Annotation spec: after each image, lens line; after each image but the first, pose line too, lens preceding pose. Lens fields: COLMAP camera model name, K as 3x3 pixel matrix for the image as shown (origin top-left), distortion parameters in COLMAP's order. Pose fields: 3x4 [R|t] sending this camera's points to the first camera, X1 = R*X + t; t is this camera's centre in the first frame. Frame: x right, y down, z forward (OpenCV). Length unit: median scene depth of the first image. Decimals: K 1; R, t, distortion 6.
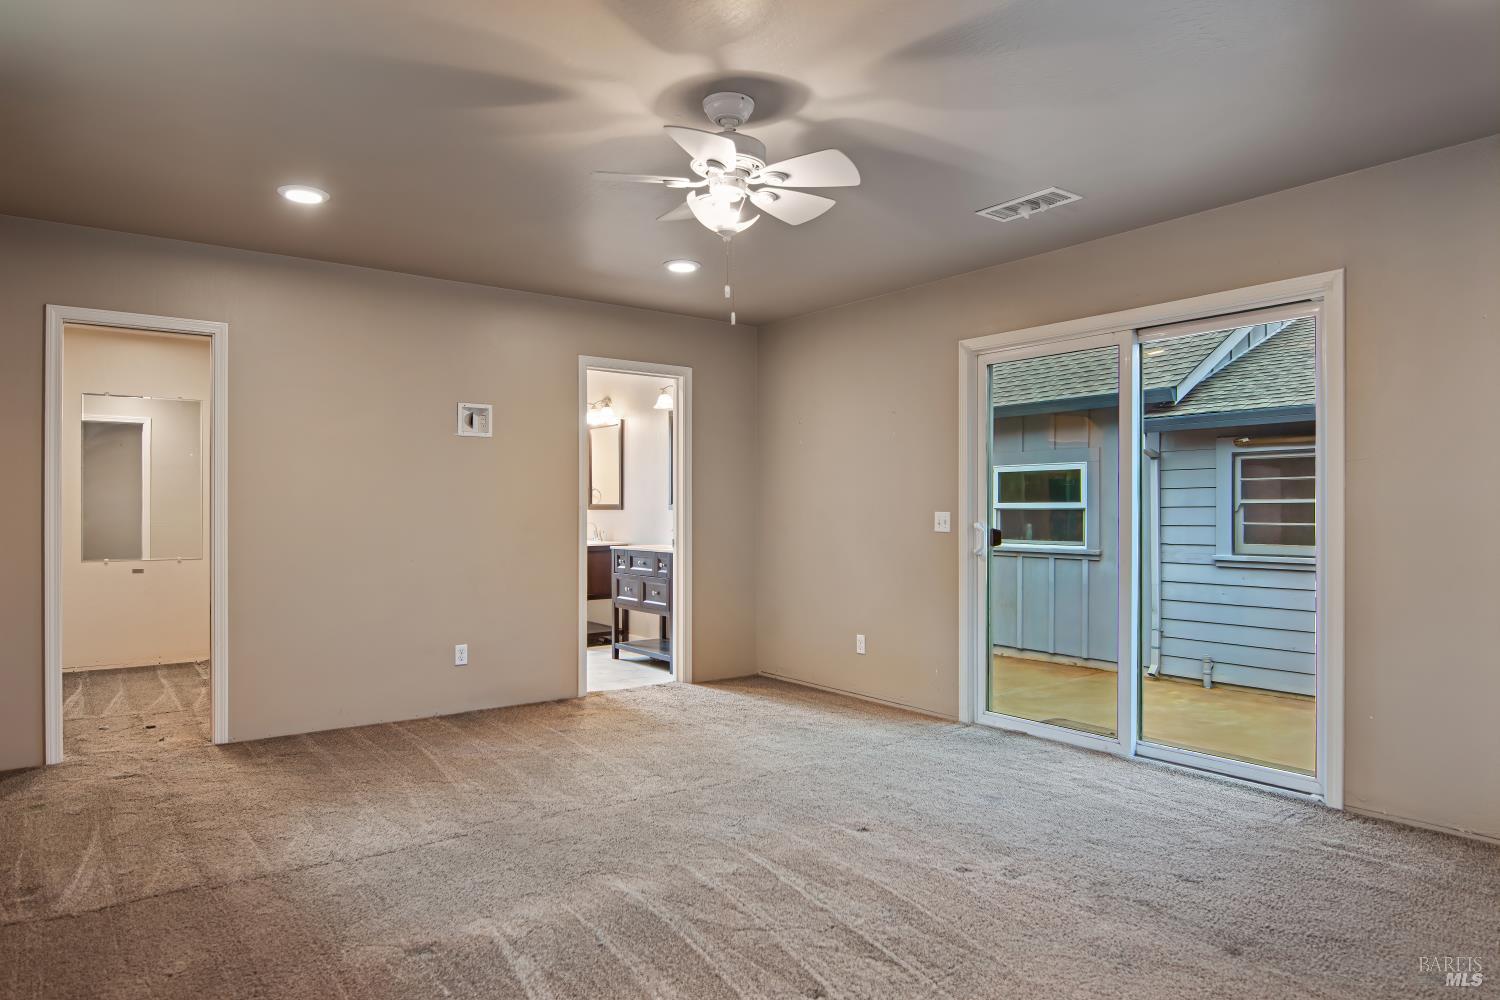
lens RADIAL K [[919.9, 0, 754.7], [0, 919.9, 508.4], [0, 0, 1]] dist [-0.020380, 0.001550]
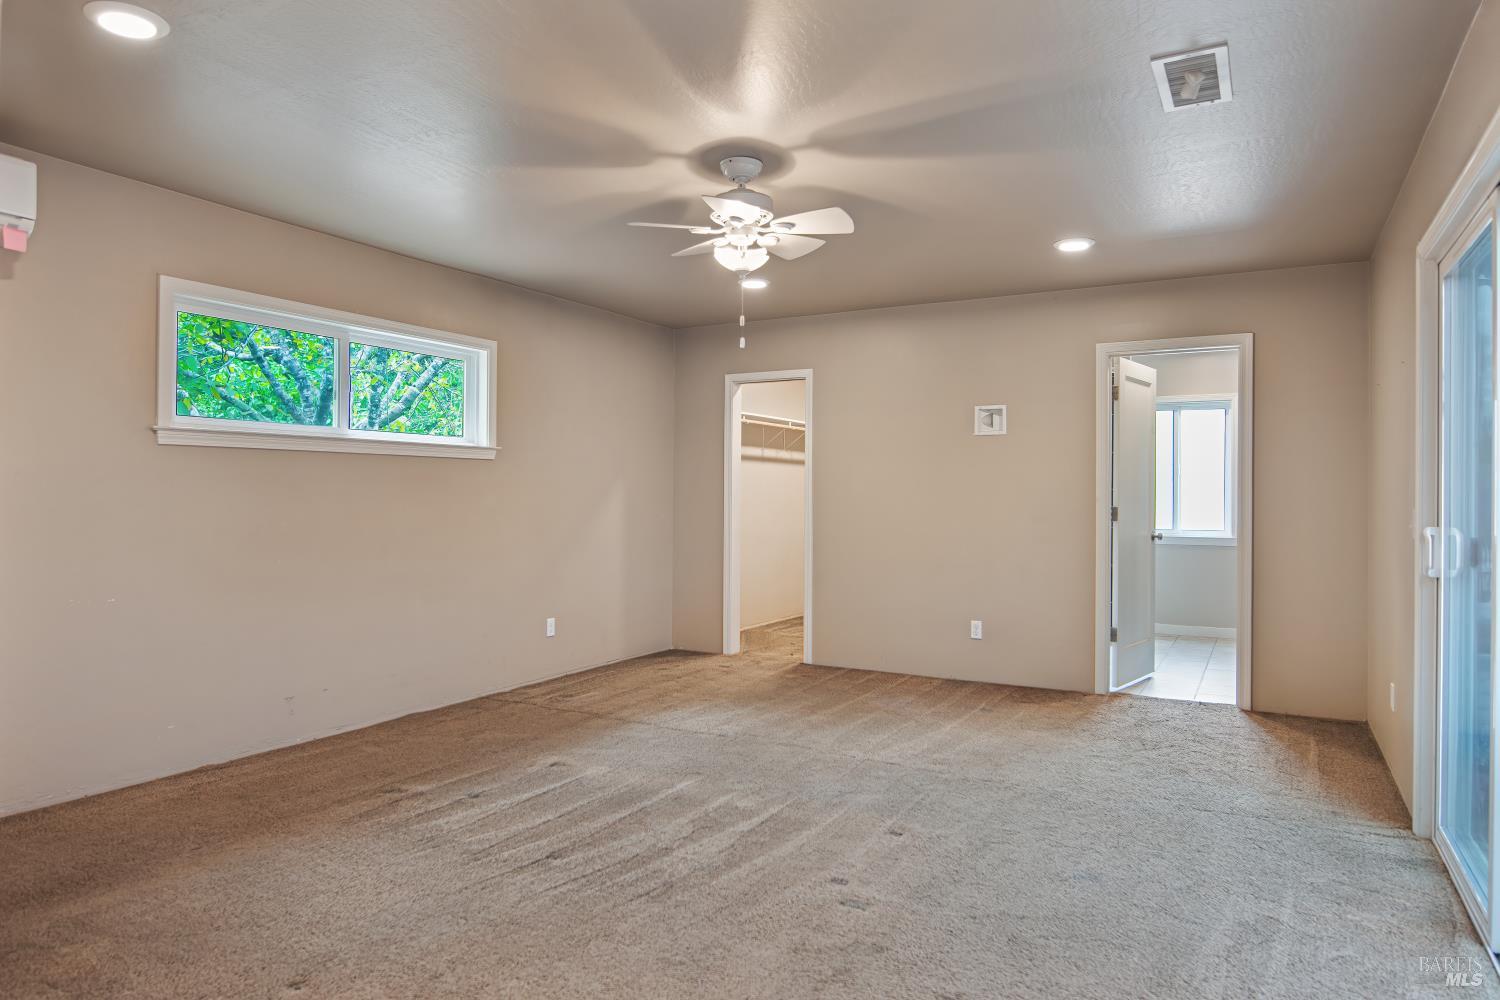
lens RADIAL K [[919.9, 0, 750.1], [0, 919.9, 497.8], [0, 0, 1]] dist [-0.020380, 0.001550]
pose [[0.390743, 0.002252, -0.920497, 0.787085], [0.001330, 0.999995, 0.003011, -0.008313], [0.920499, -0.002400, 0.390738, 0.393543]]
